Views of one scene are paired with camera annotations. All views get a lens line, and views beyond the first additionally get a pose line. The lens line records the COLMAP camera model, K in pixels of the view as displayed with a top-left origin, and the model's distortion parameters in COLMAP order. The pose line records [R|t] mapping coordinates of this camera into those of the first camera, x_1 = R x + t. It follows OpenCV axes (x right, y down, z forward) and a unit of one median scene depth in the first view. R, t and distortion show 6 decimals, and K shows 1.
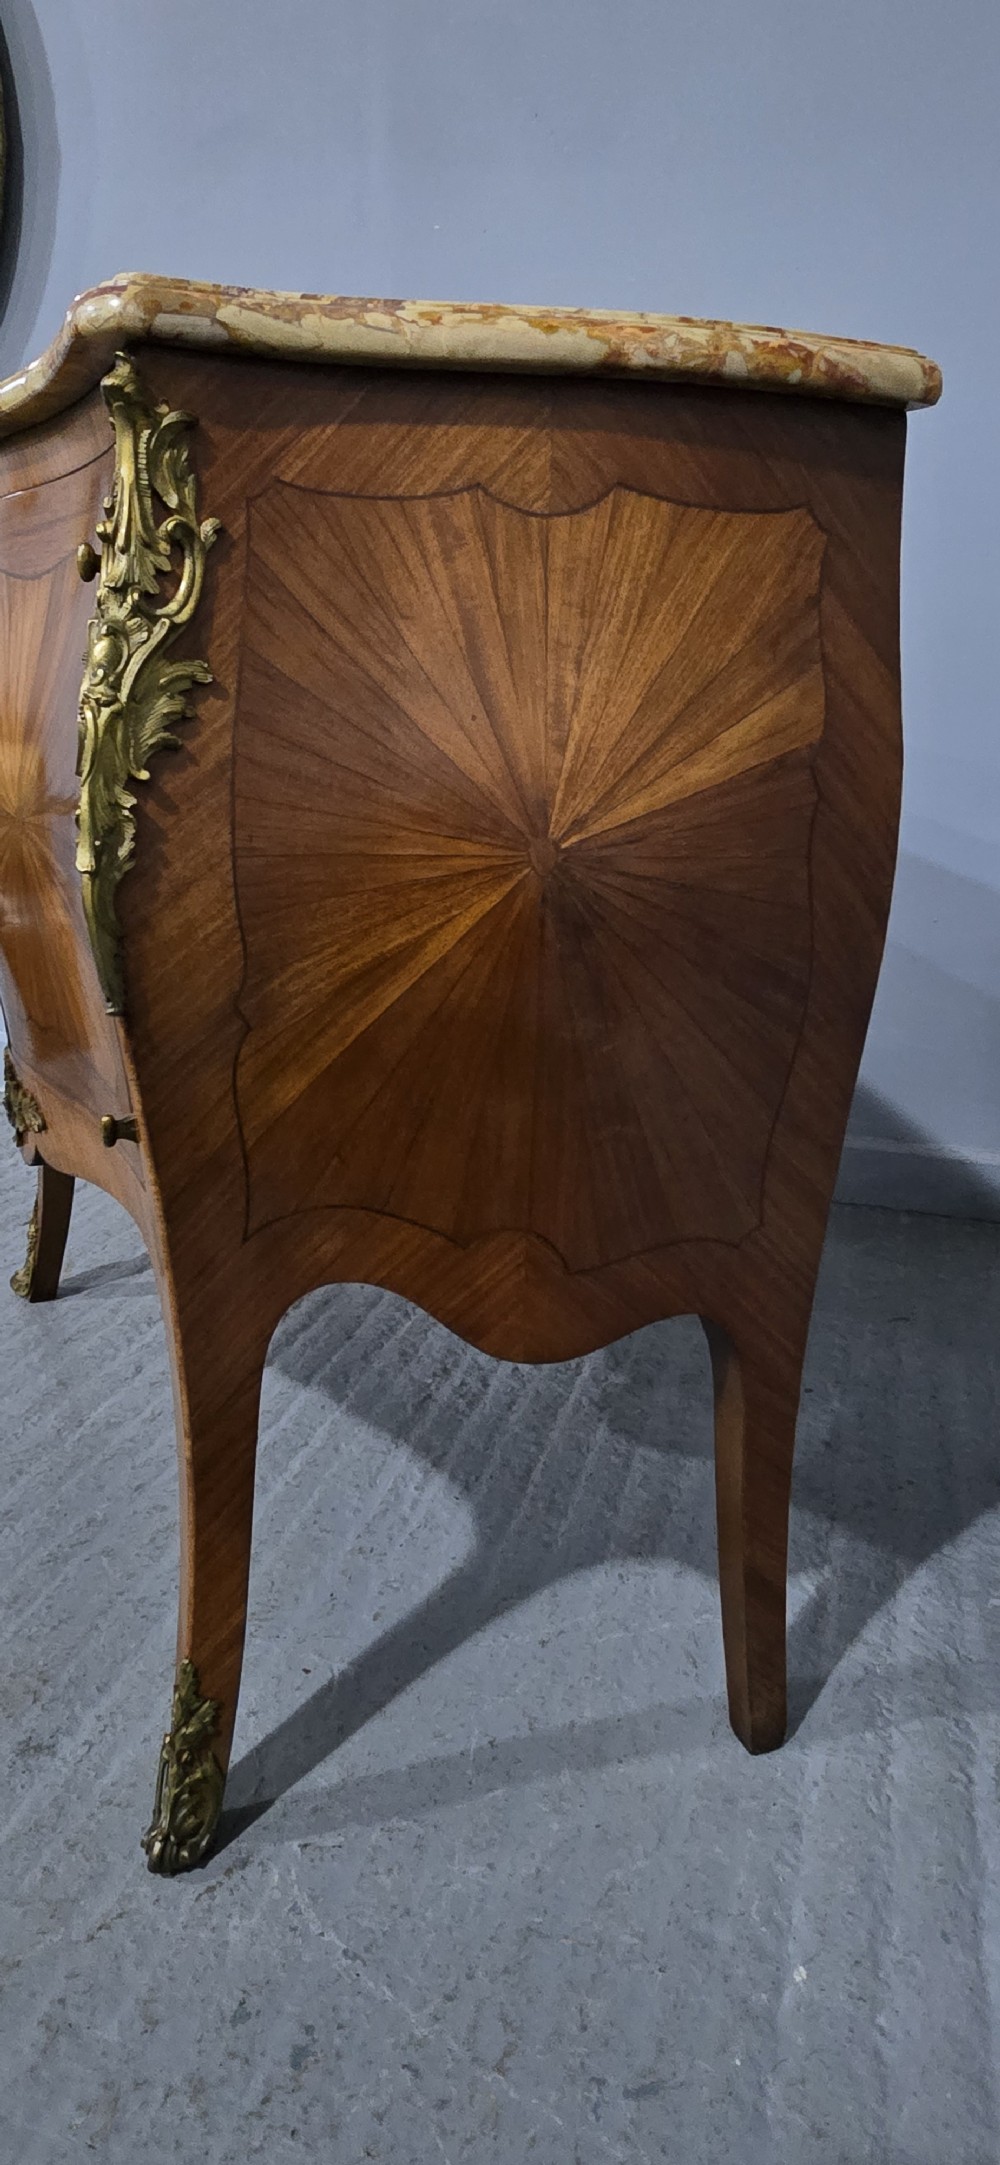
lens RADIAL K [[1314.8, 0, 497.6], [0, 1314.8, 1084.0], [0, 0, 1]] dist [-0.004554, 0.001877]
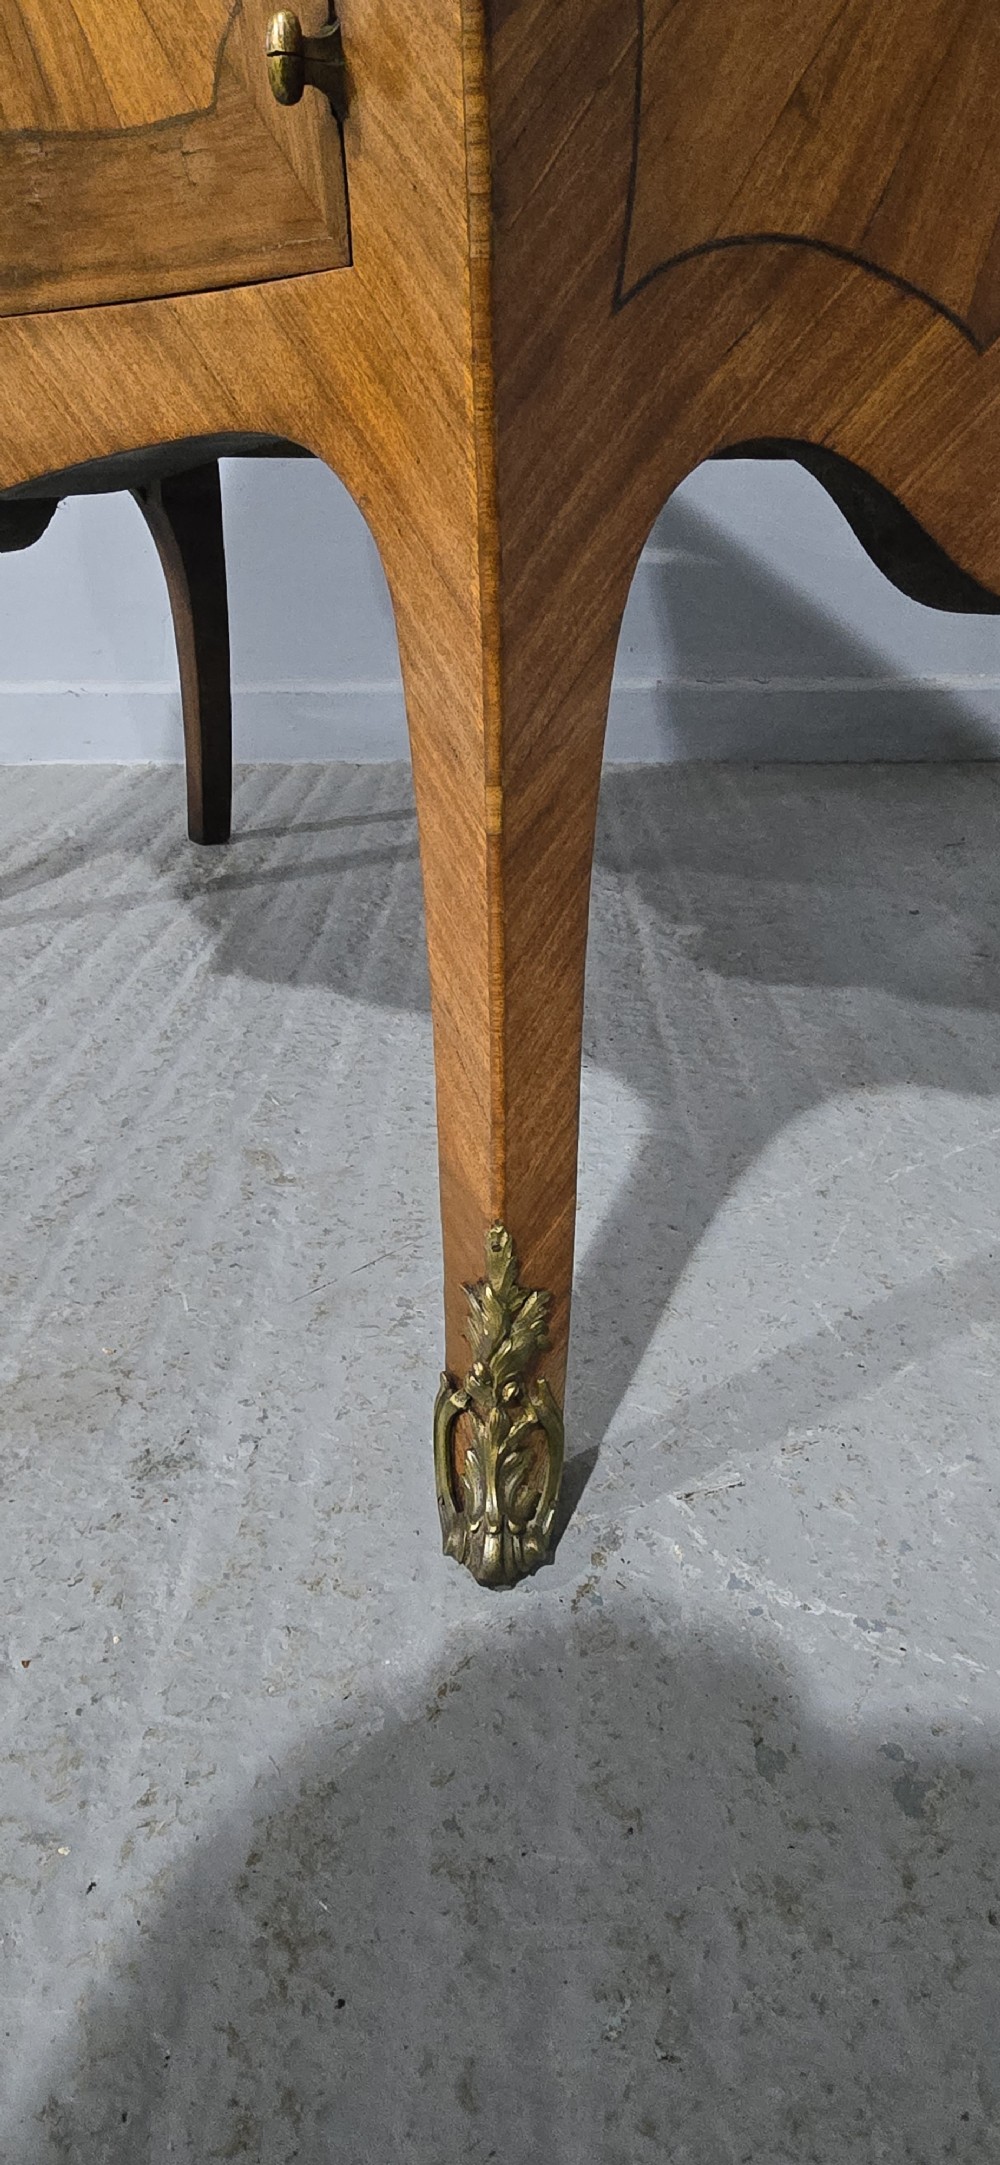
lens RADIAL K [[1314.8, 0, 493.8], [0, 1314.8, 1078.7], [0, 0, 1]] dist [-0.004554, 0.001877]
pose [[0.964785, -0.149692, 0.216292, -0.368144], [0.111109, 0.977238, 0.180721, 0.292339], [-0.238422, -0.150325, 0.959457, 0.503495]]
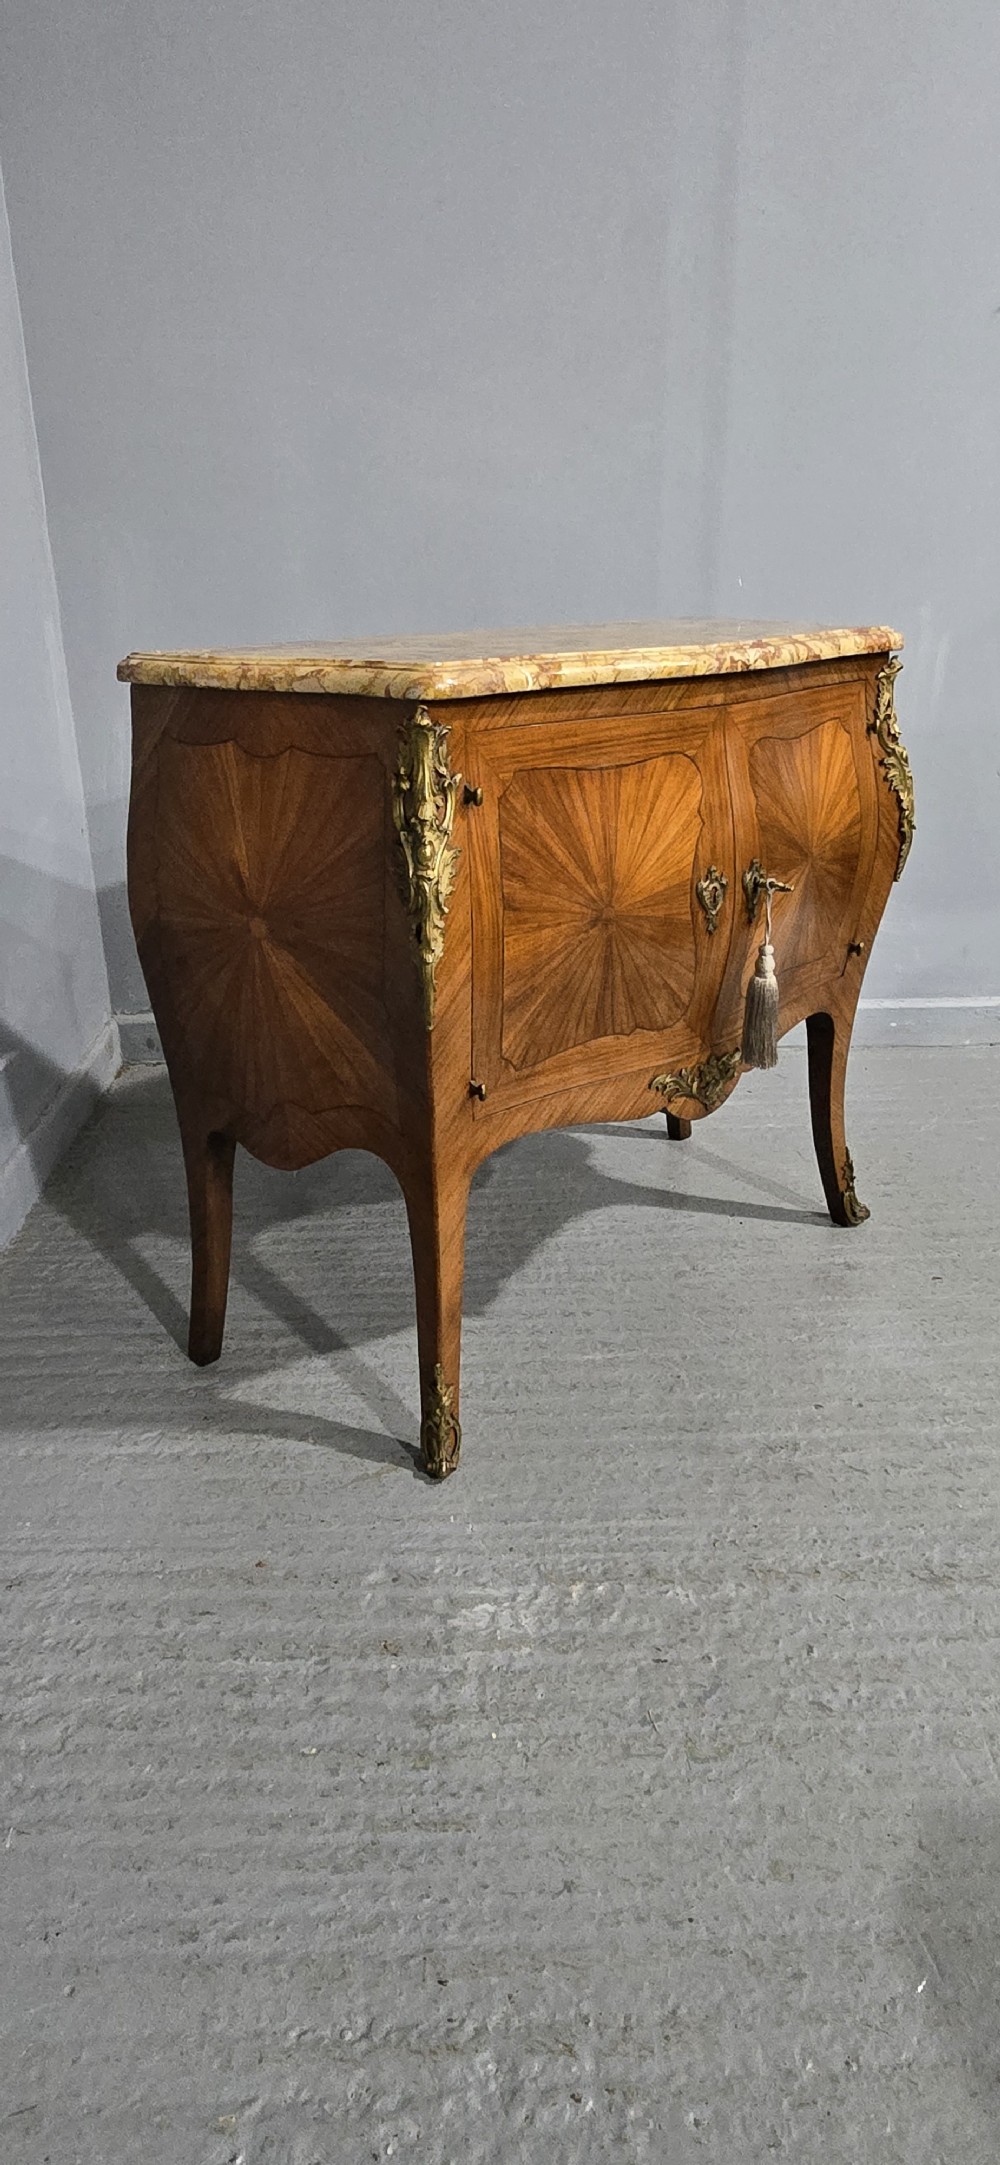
lens RADIAL K [[1314.8, 0, 491.7], [0, 1314.8, 1074.1], [0, 0, 1]] dist [-0.004554, 0.001877]
pose [[-0.328247, -0.368784, 0.869627, -2.250733], [0.268701, 0.846149, 0.460251, -1.061945], [-0.905568, 0.384746, -0.178654, 2.112467]]
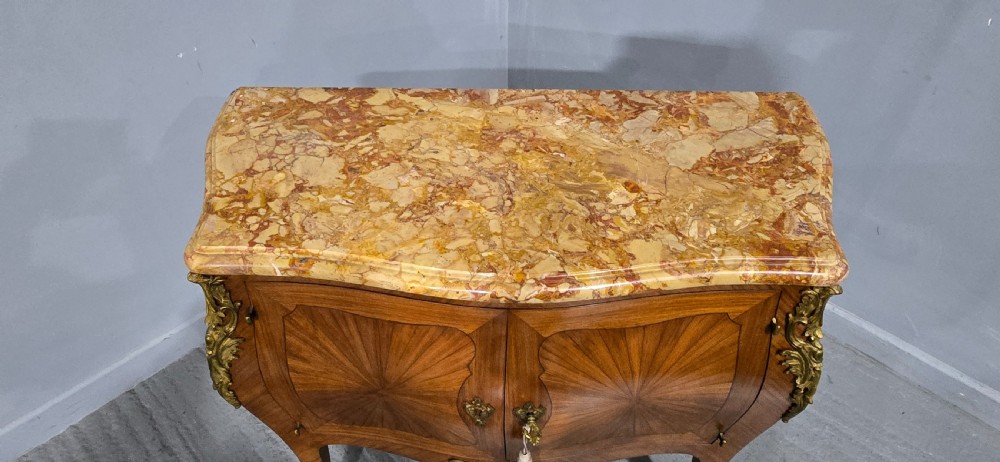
lens RADIAL K [[607.3, 0, 498.3], [0, 607.3, 238.9], [0, 0, 1]] dist [-0.004554, 0.001877]
pose [[0.447074, -0.638527, 0.626425, -1.071072], [0.267288, 0.763677, 0.587669, -1.239308], [-0.853629, -0.095295, 0.512090, 0.759880]]
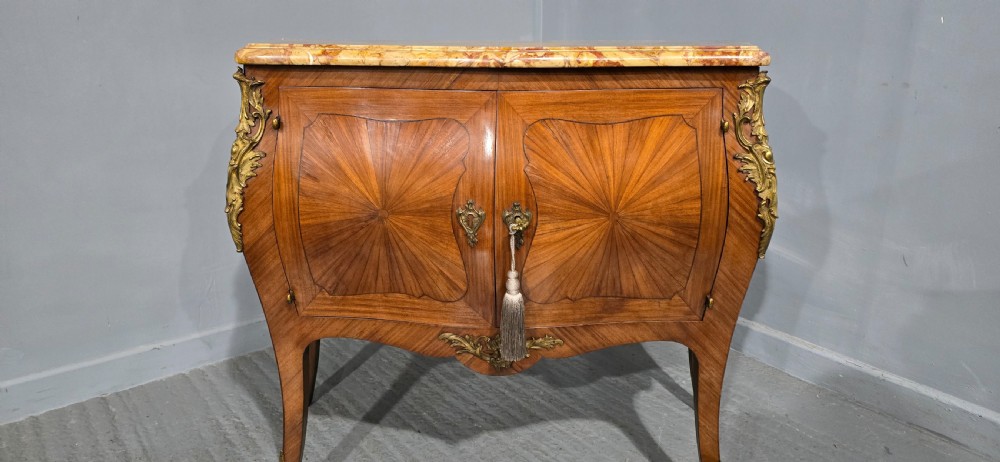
lens RADIAL K [[665.2, 0, 502.7], [0, 665.2, 223.0], [0, 0, 1]] dist [0.074655, -0.065672]
pose [[0.441286, -0.281601, 0.852037, -1.735622], [0.261835, 0.948575, 0.177898, -0.527776], [-0.858318, 0.144589, 0.492326, 0.613477]]
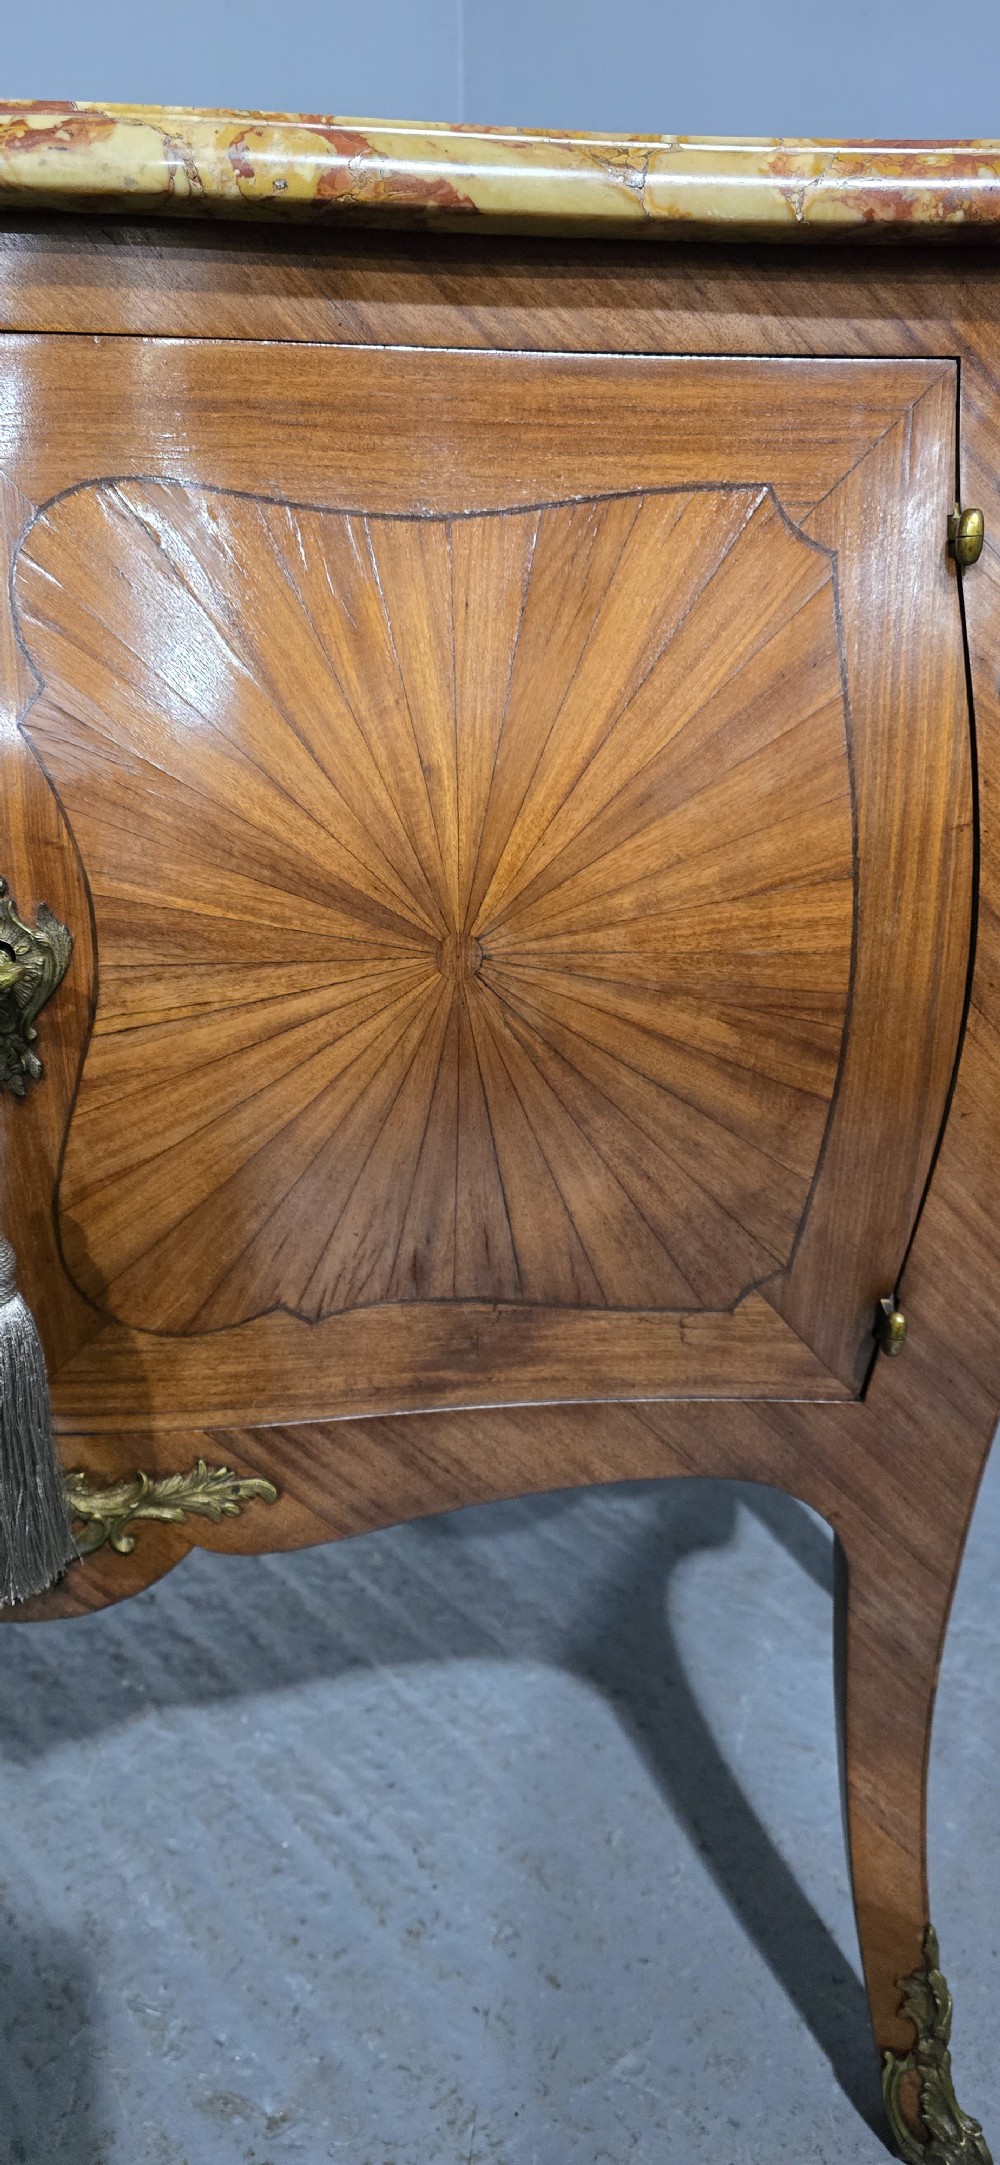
lens RADIAL K [[1459.5, 0, 498.7], [0, 1459.5, 1069.6], [0, 0, 1]] dist [0.031406, -0.028423]
pose [[0.448625, -0.296262, 0.843187, -0.999850], [0.252532, 0.947032, 0.198387, -0.304771], [-0.857300, 0.123931, 0.499678, 0.755995]]
